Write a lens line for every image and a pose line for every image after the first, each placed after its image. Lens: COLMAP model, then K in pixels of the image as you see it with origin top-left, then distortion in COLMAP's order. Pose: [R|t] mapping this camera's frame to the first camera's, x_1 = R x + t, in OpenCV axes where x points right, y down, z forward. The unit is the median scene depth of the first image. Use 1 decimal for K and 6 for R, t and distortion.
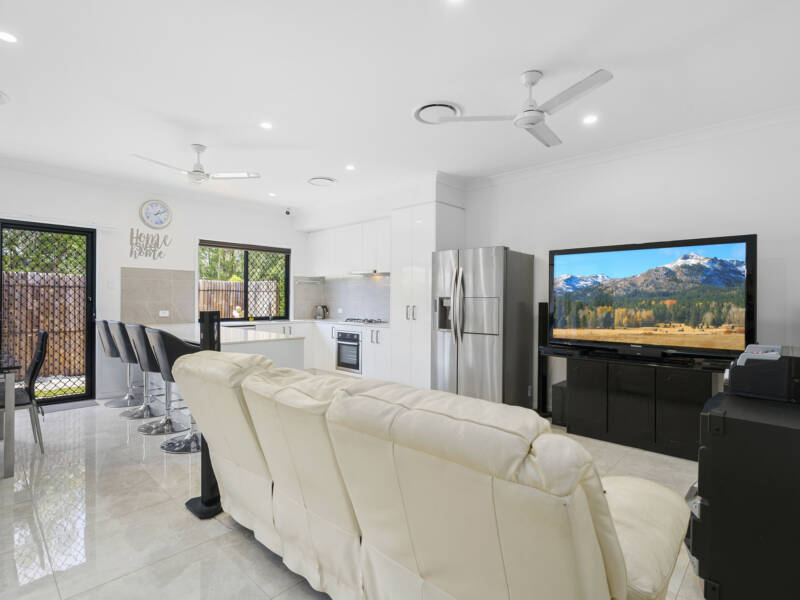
lens RADIAL K [[375.6, 0, 400.7], [0, 375.6, 300.7], [0, 0, 1]] dist [0.000605, -0.000151]
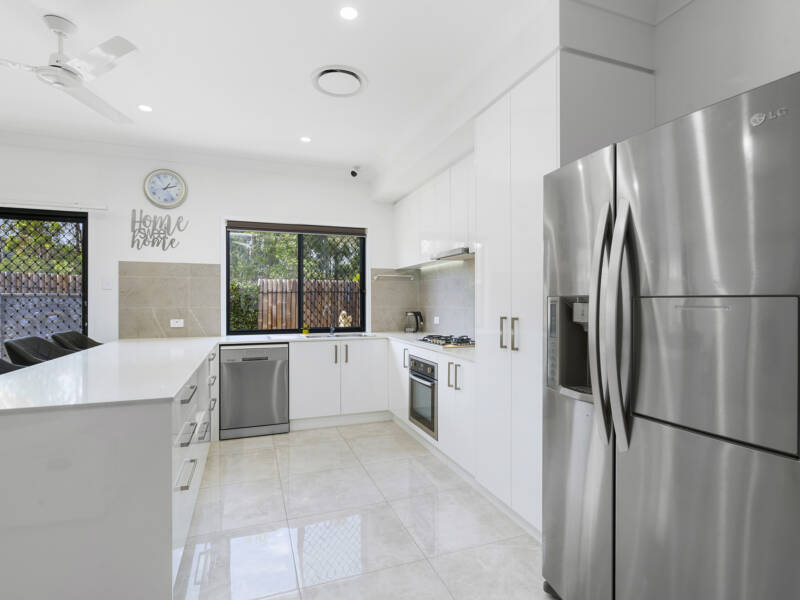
lens RADIAL K [[408.4, 0, 400.2], [0, 408.4, 299.0], [0, 0, 1]] dist [-0.005600, 0.000082]
pose [[0.905375, -0.009531, -0.424505, 0.102110], [0.005953, 0.999935, -0.009754, -0.003185], [0.424570, 0.006304, 0.905373, 0.470875]]
